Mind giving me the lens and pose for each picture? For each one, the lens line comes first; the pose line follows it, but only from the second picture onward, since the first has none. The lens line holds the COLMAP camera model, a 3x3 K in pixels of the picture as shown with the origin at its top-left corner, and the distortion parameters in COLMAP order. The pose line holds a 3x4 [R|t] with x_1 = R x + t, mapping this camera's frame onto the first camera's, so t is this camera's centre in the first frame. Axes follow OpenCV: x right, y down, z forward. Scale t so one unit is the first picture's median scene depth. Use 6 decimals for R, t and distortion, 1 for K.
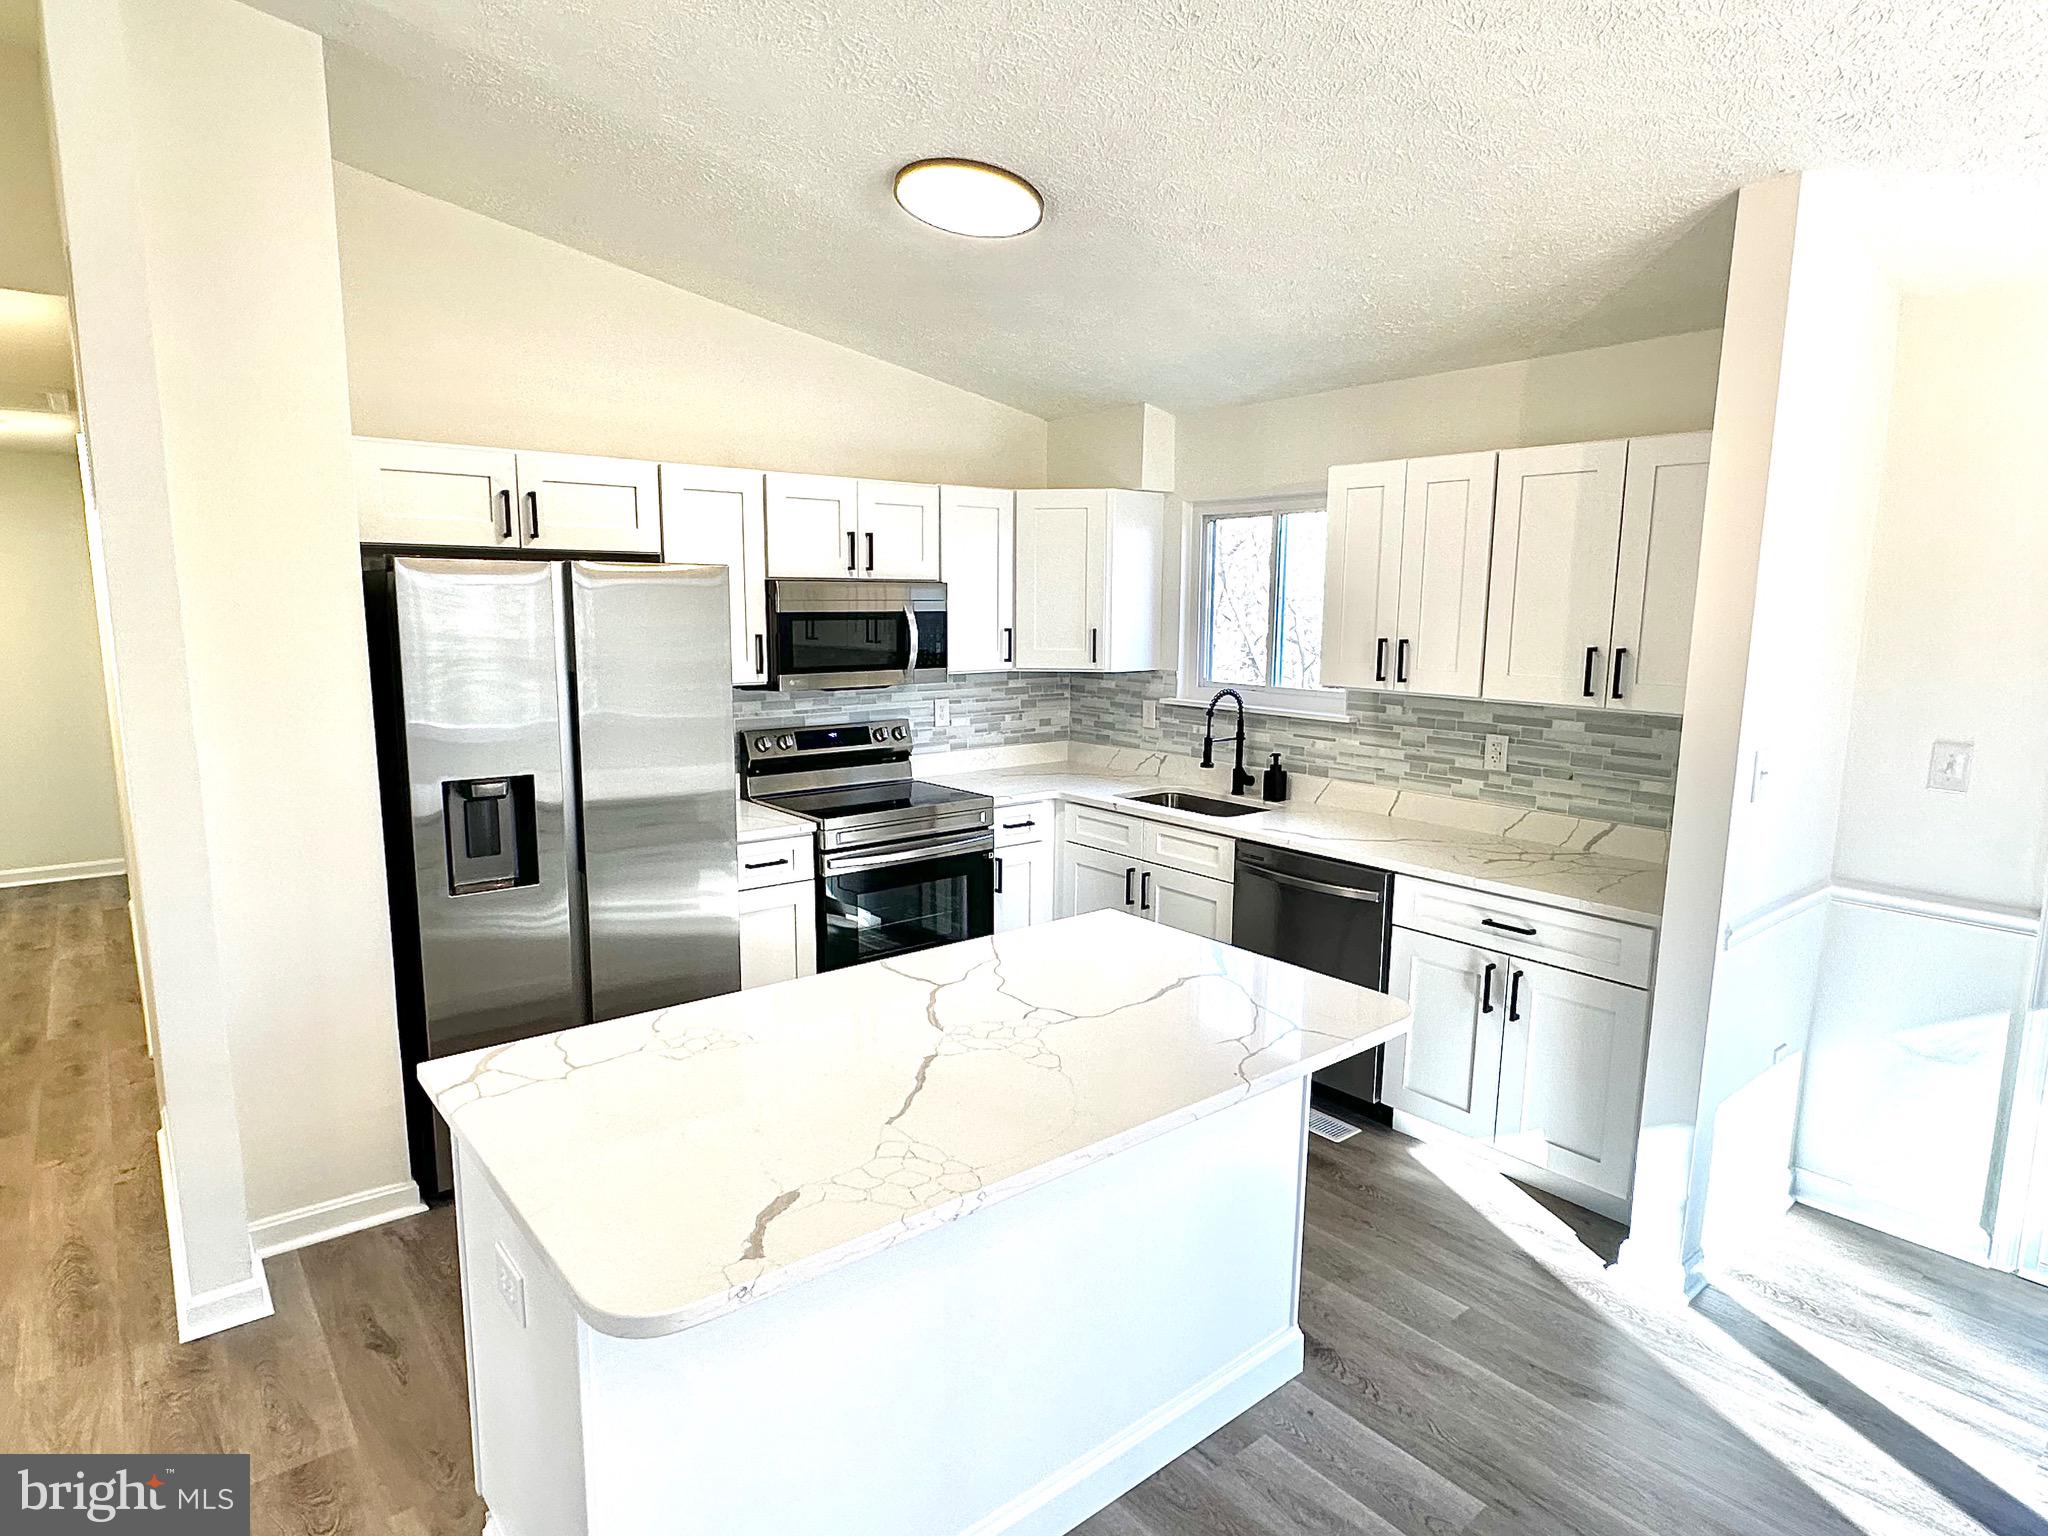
lens RADIAL K [[1134.9, 0, 1021.6], [0, 1134.9, 773.7], [0, 0, 1]] dist [-0.000975, -0.001735]
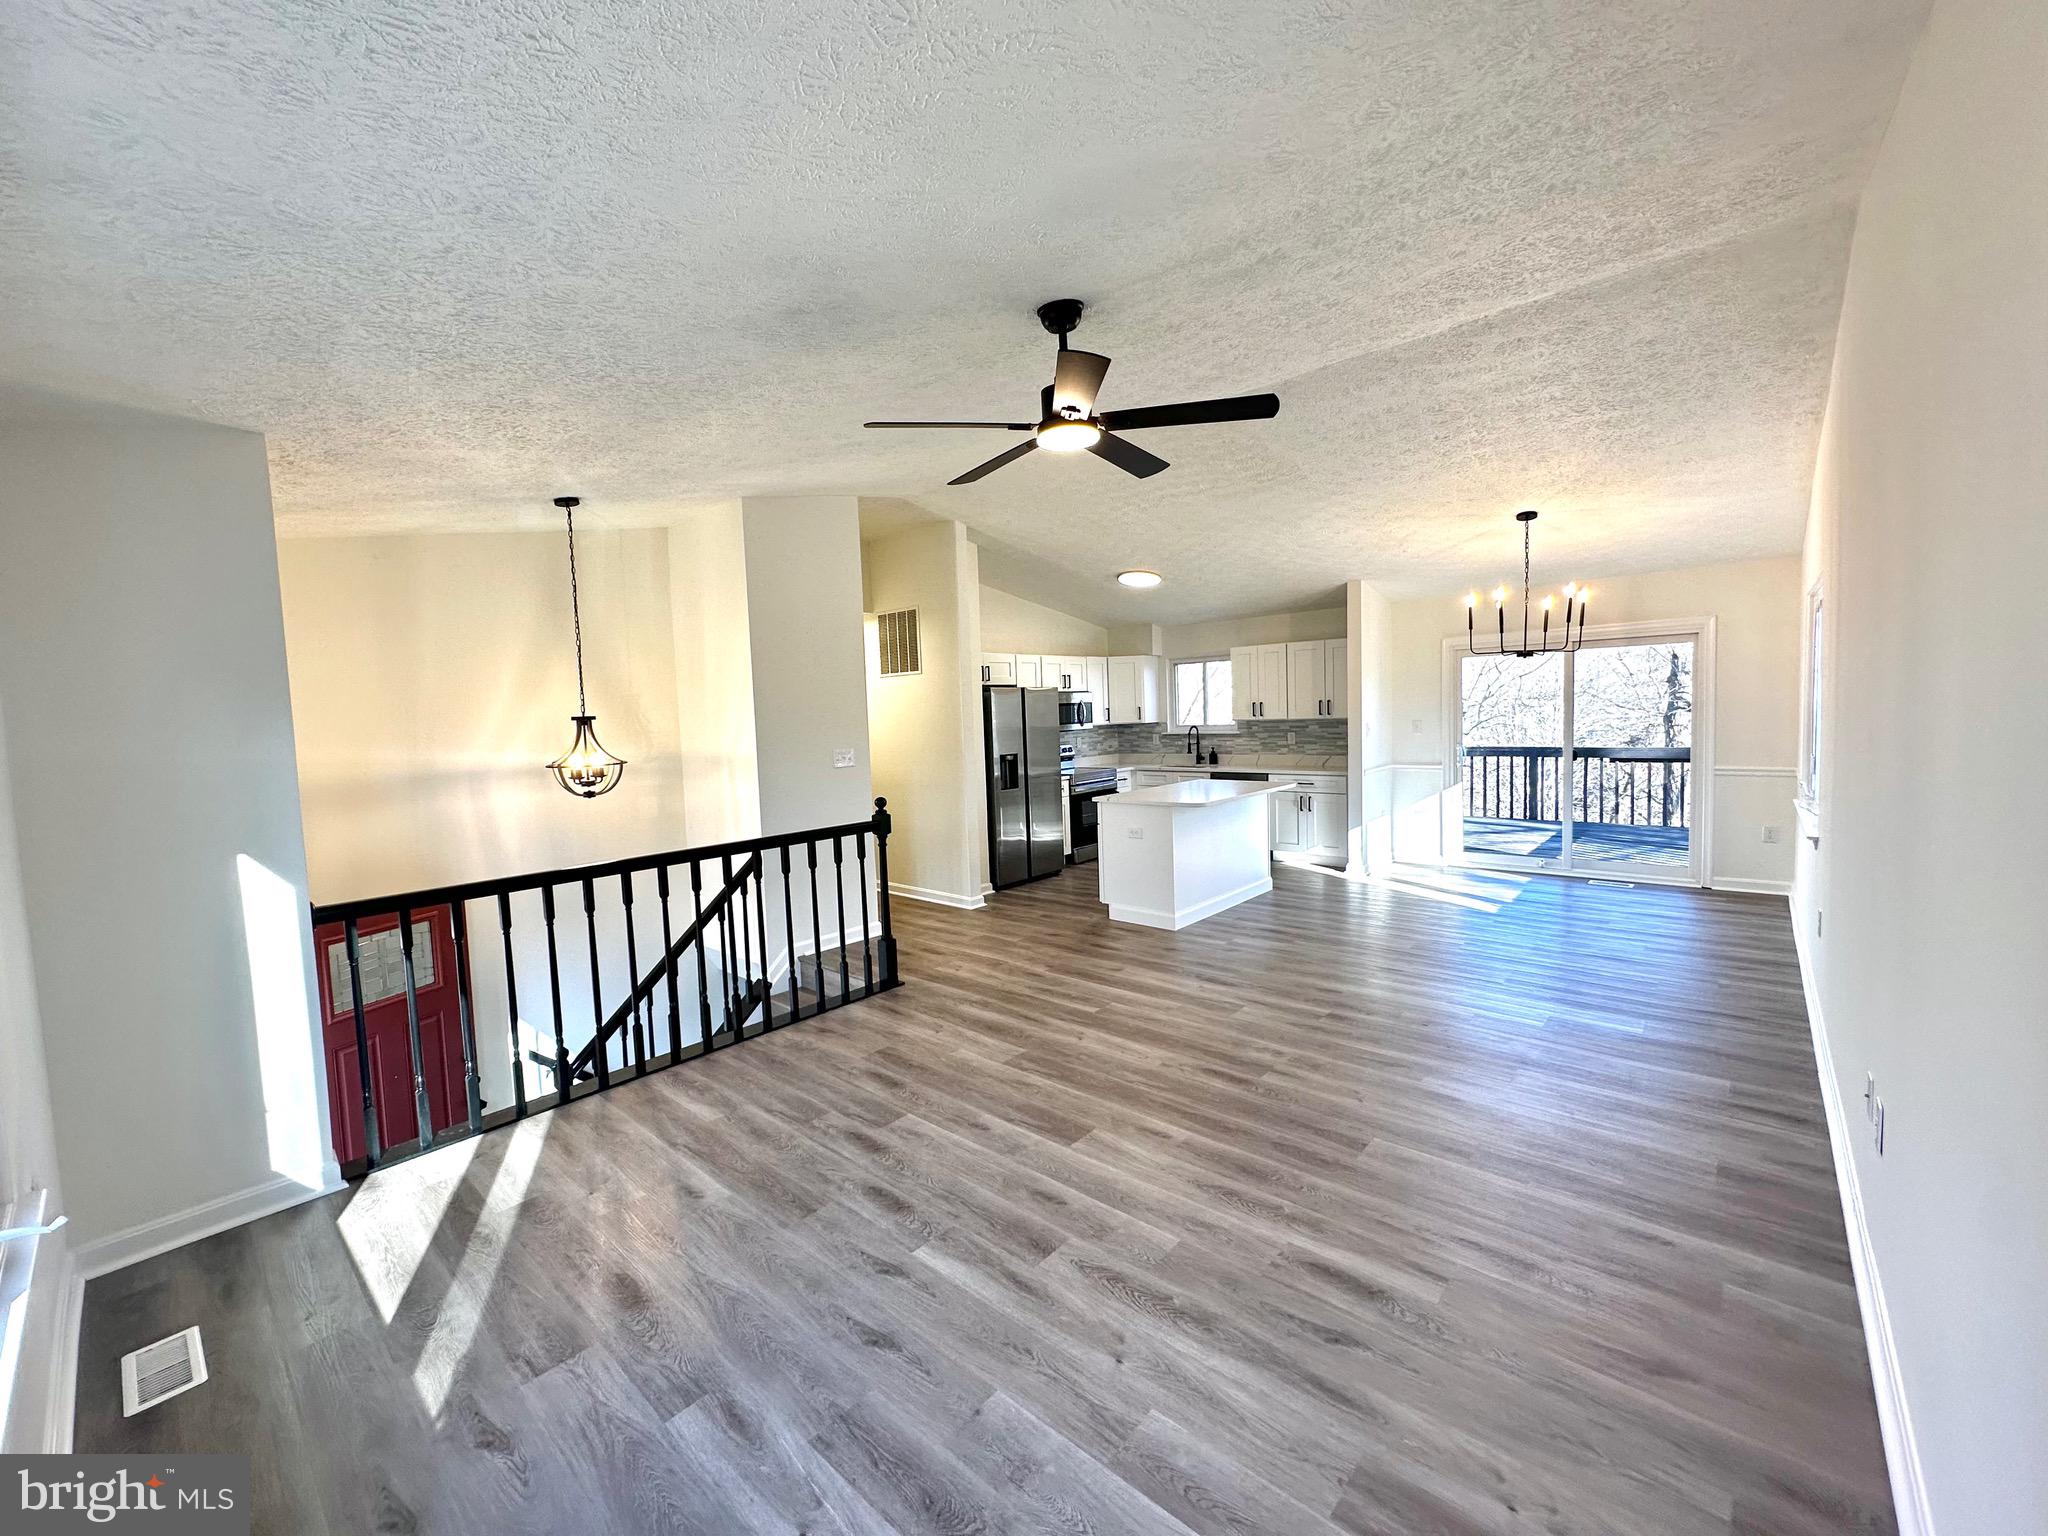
lens RADIAL K [[813.4, 0, 1015.1], [0, 813.4, 763.5], [0, 0, 1]] dist [-0.000599, 0.000218]
pose [[0.988430, -0.056052, 0.140944, -0.553502], [0.068479, 0.994031, -0.084924, 0.162475], [-0.135342, 0.093593, 0.986368, -0.924450]]
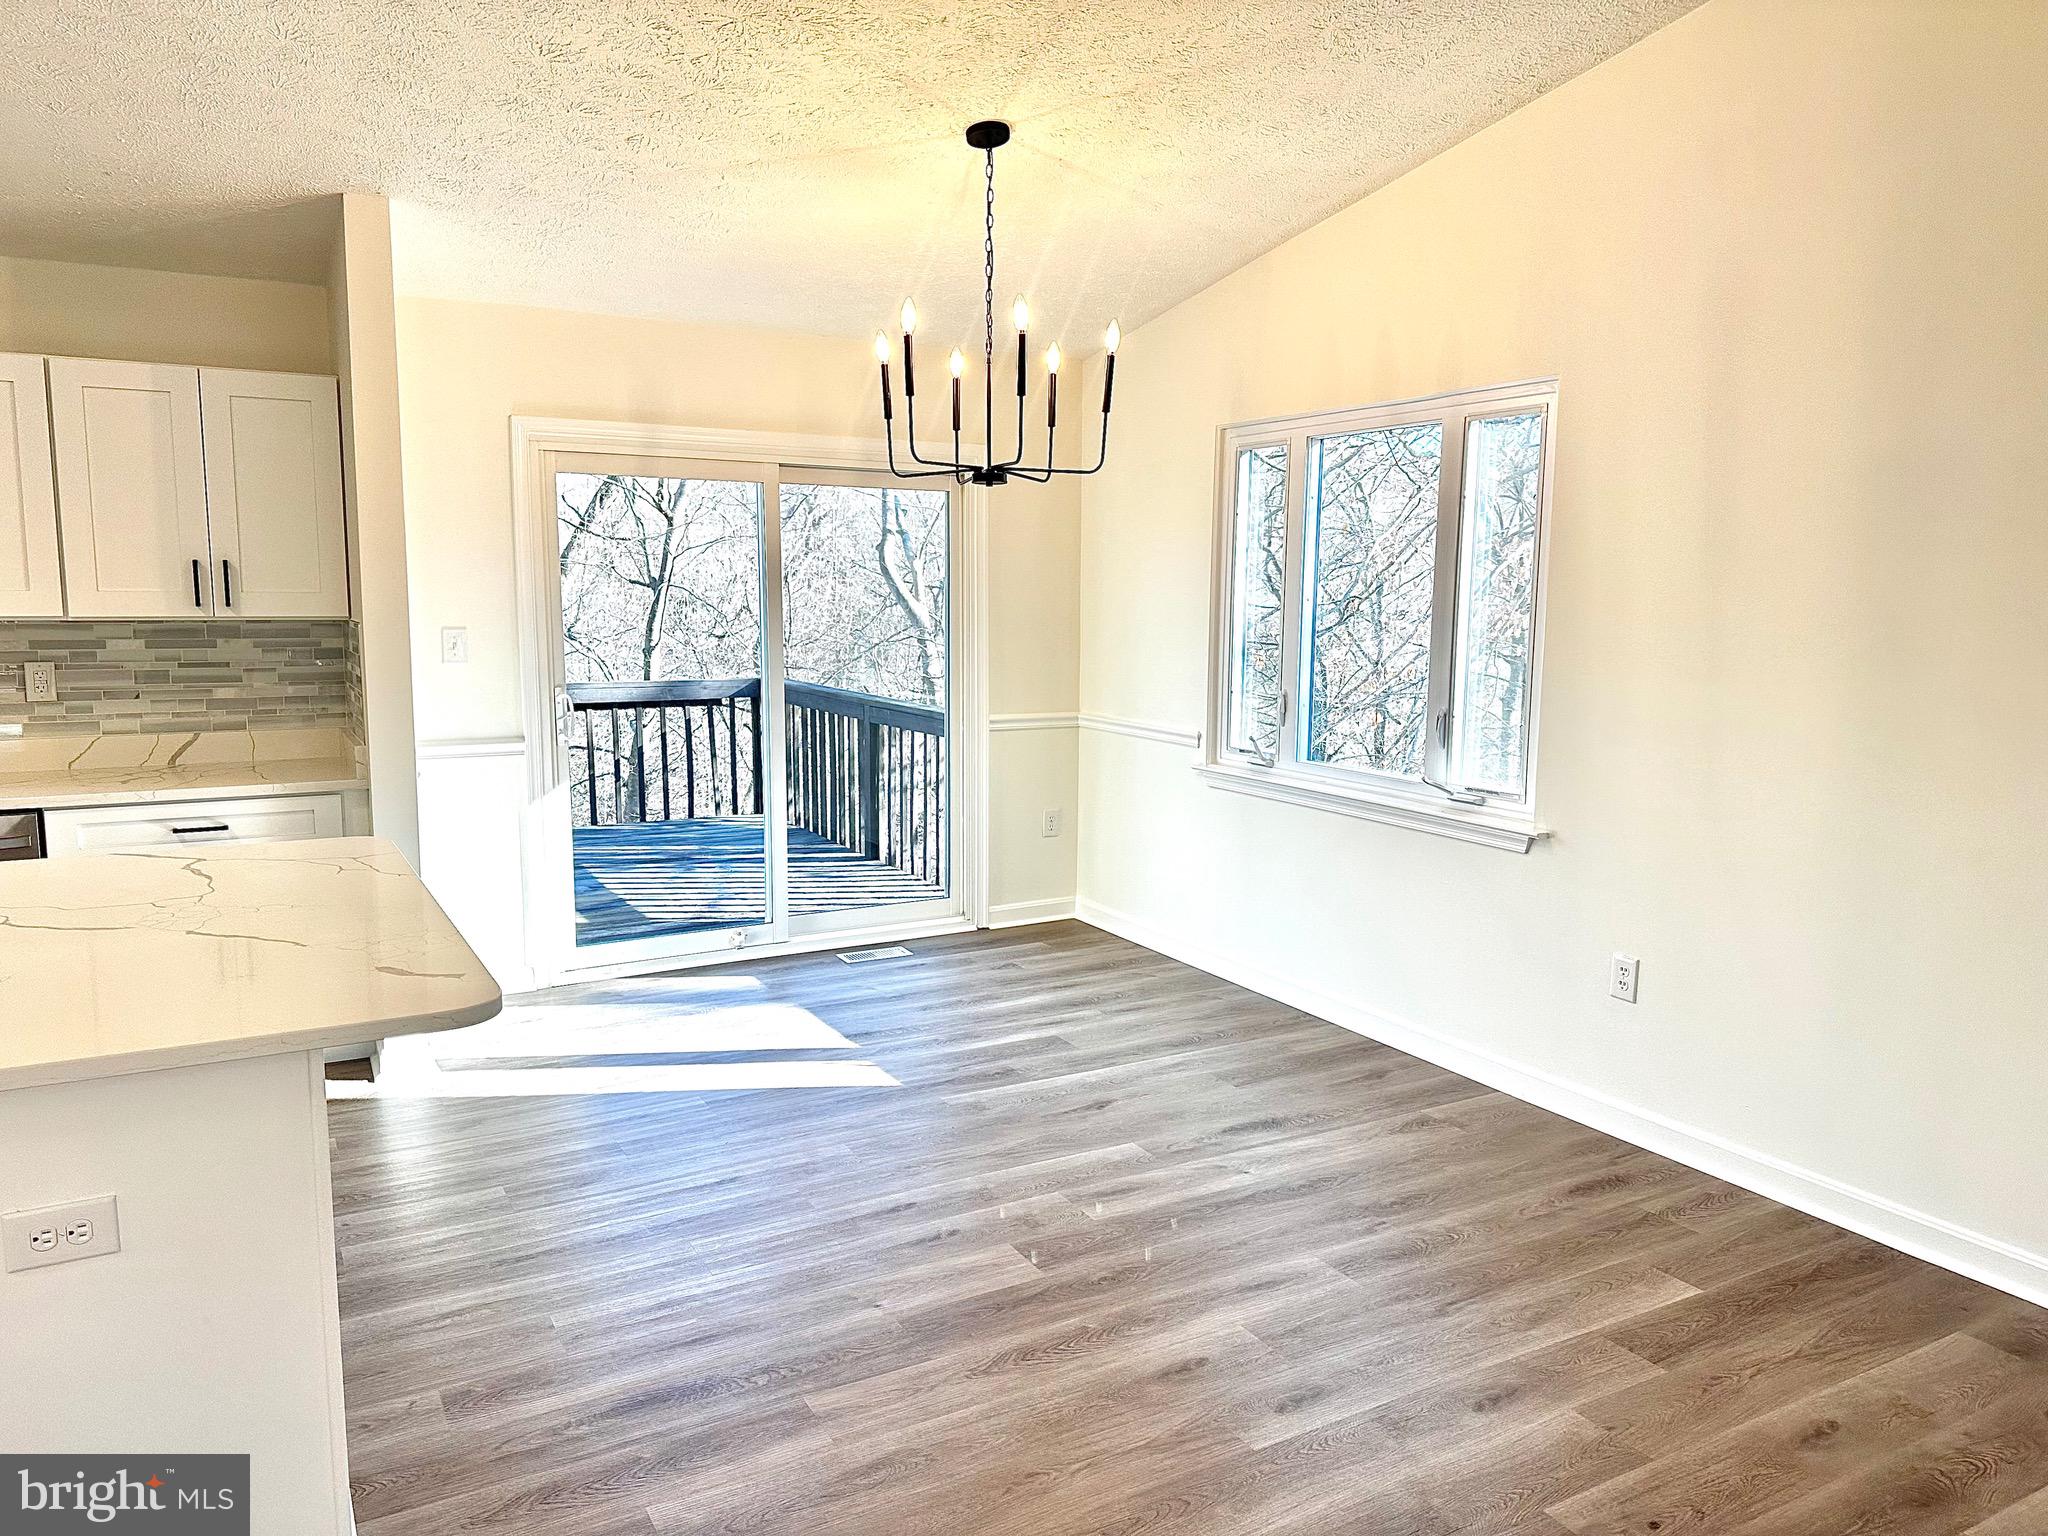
lens RADIAL K [[1433.9, 0, 1024.0], [0, 1433.9, 768.0], [0, 0, 1]] dist [0.002611, 0.002003]
pose [[0.166758, -0.131666, 0.977167, -0.525690], [0.144644, 0.983589, 0.107847, 0.035384], [-0.975331, 0.123357, 0.183066, 0.018481]]
